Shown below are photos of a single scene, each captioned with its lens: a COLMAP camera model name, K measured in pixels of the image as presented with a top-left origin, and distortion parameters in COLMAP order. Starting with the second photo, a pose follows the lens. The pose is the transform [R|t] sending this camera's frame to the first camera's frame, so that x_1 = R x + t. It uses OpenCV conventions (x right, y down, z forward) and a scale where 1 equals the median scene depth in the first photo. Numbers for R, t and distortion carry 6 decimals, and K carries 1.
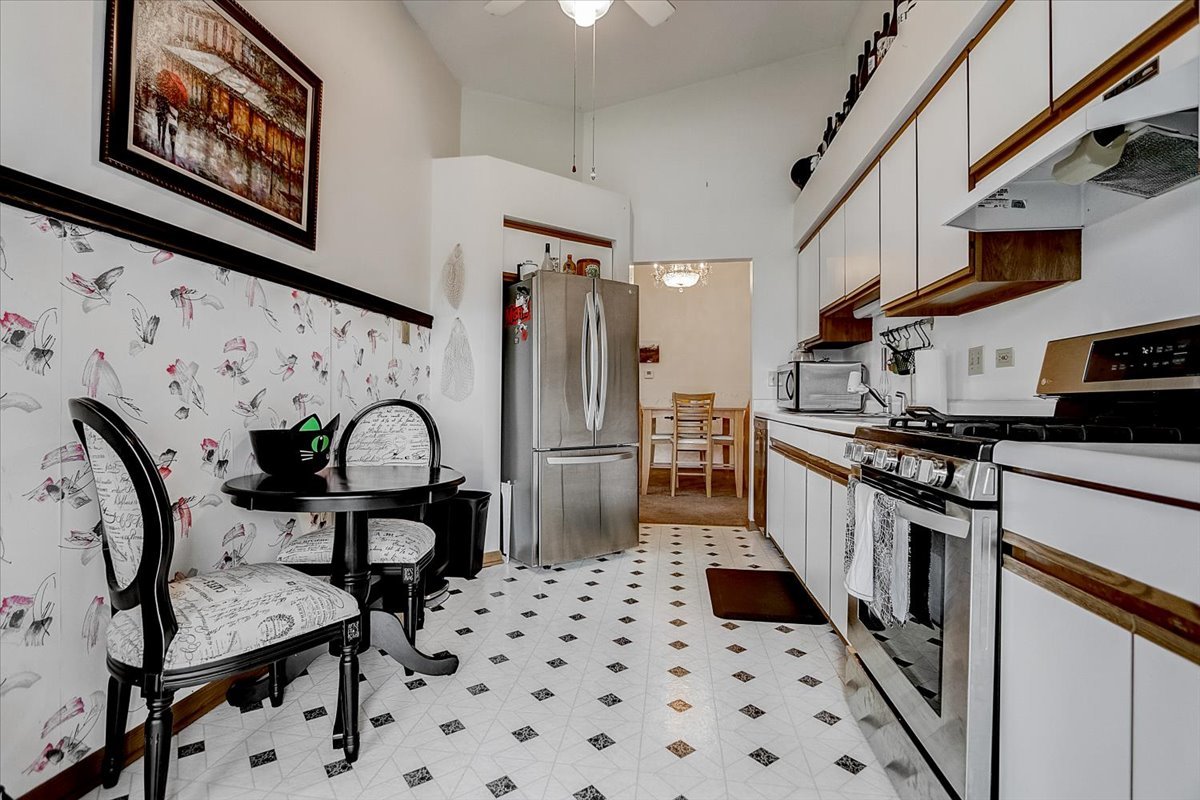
lens RADIAL K [[559.2, 0, 600.0], [0, 559.2, 400.0], [0, 0, 1]] dist [-0.000535, -0.000474]
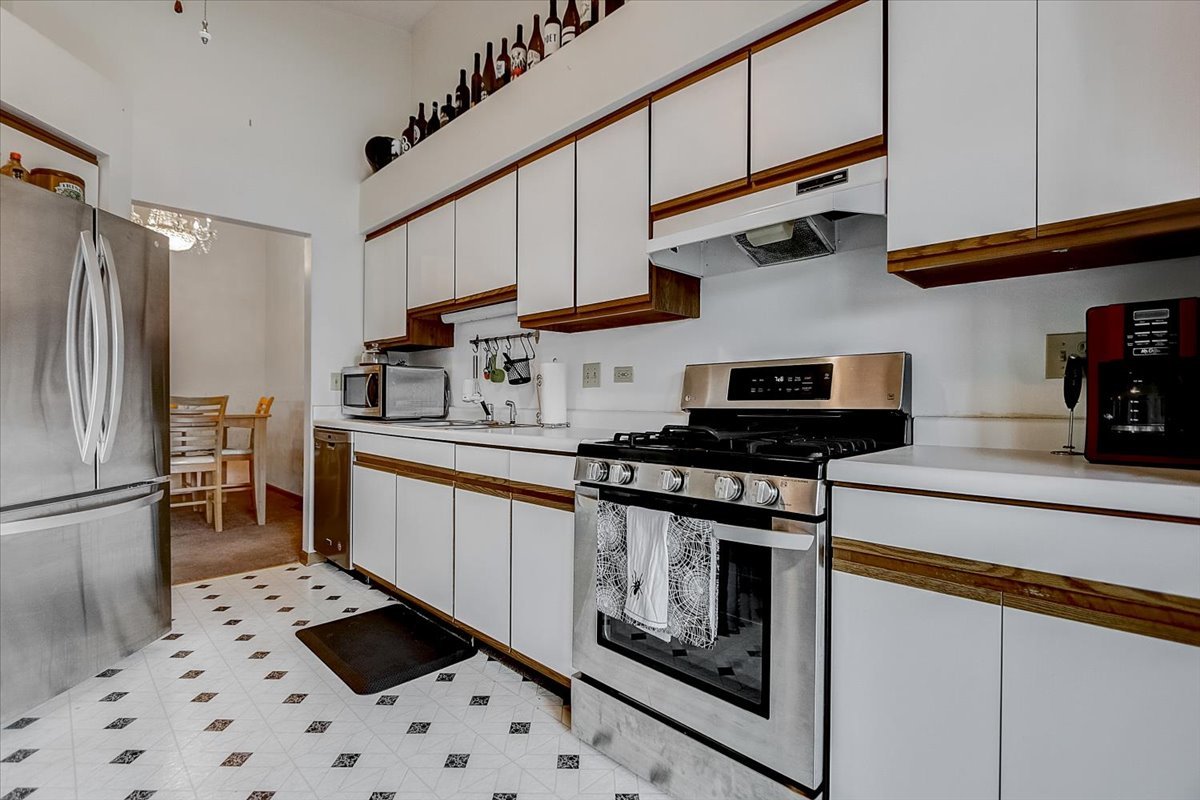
lens RADIAL K [[550.1, 0, 598.7], [0, 550.1, 403.7], [0, 0, 1]] dist [-0.012383, 0.000085]
pose [[0.603101, -0.006014, 0.797642, -0.192474], [-0.002435, 0.999953, 0.009381, -0.021294], [-0.797661, -0.007600, 0.603058, 0.289020]]
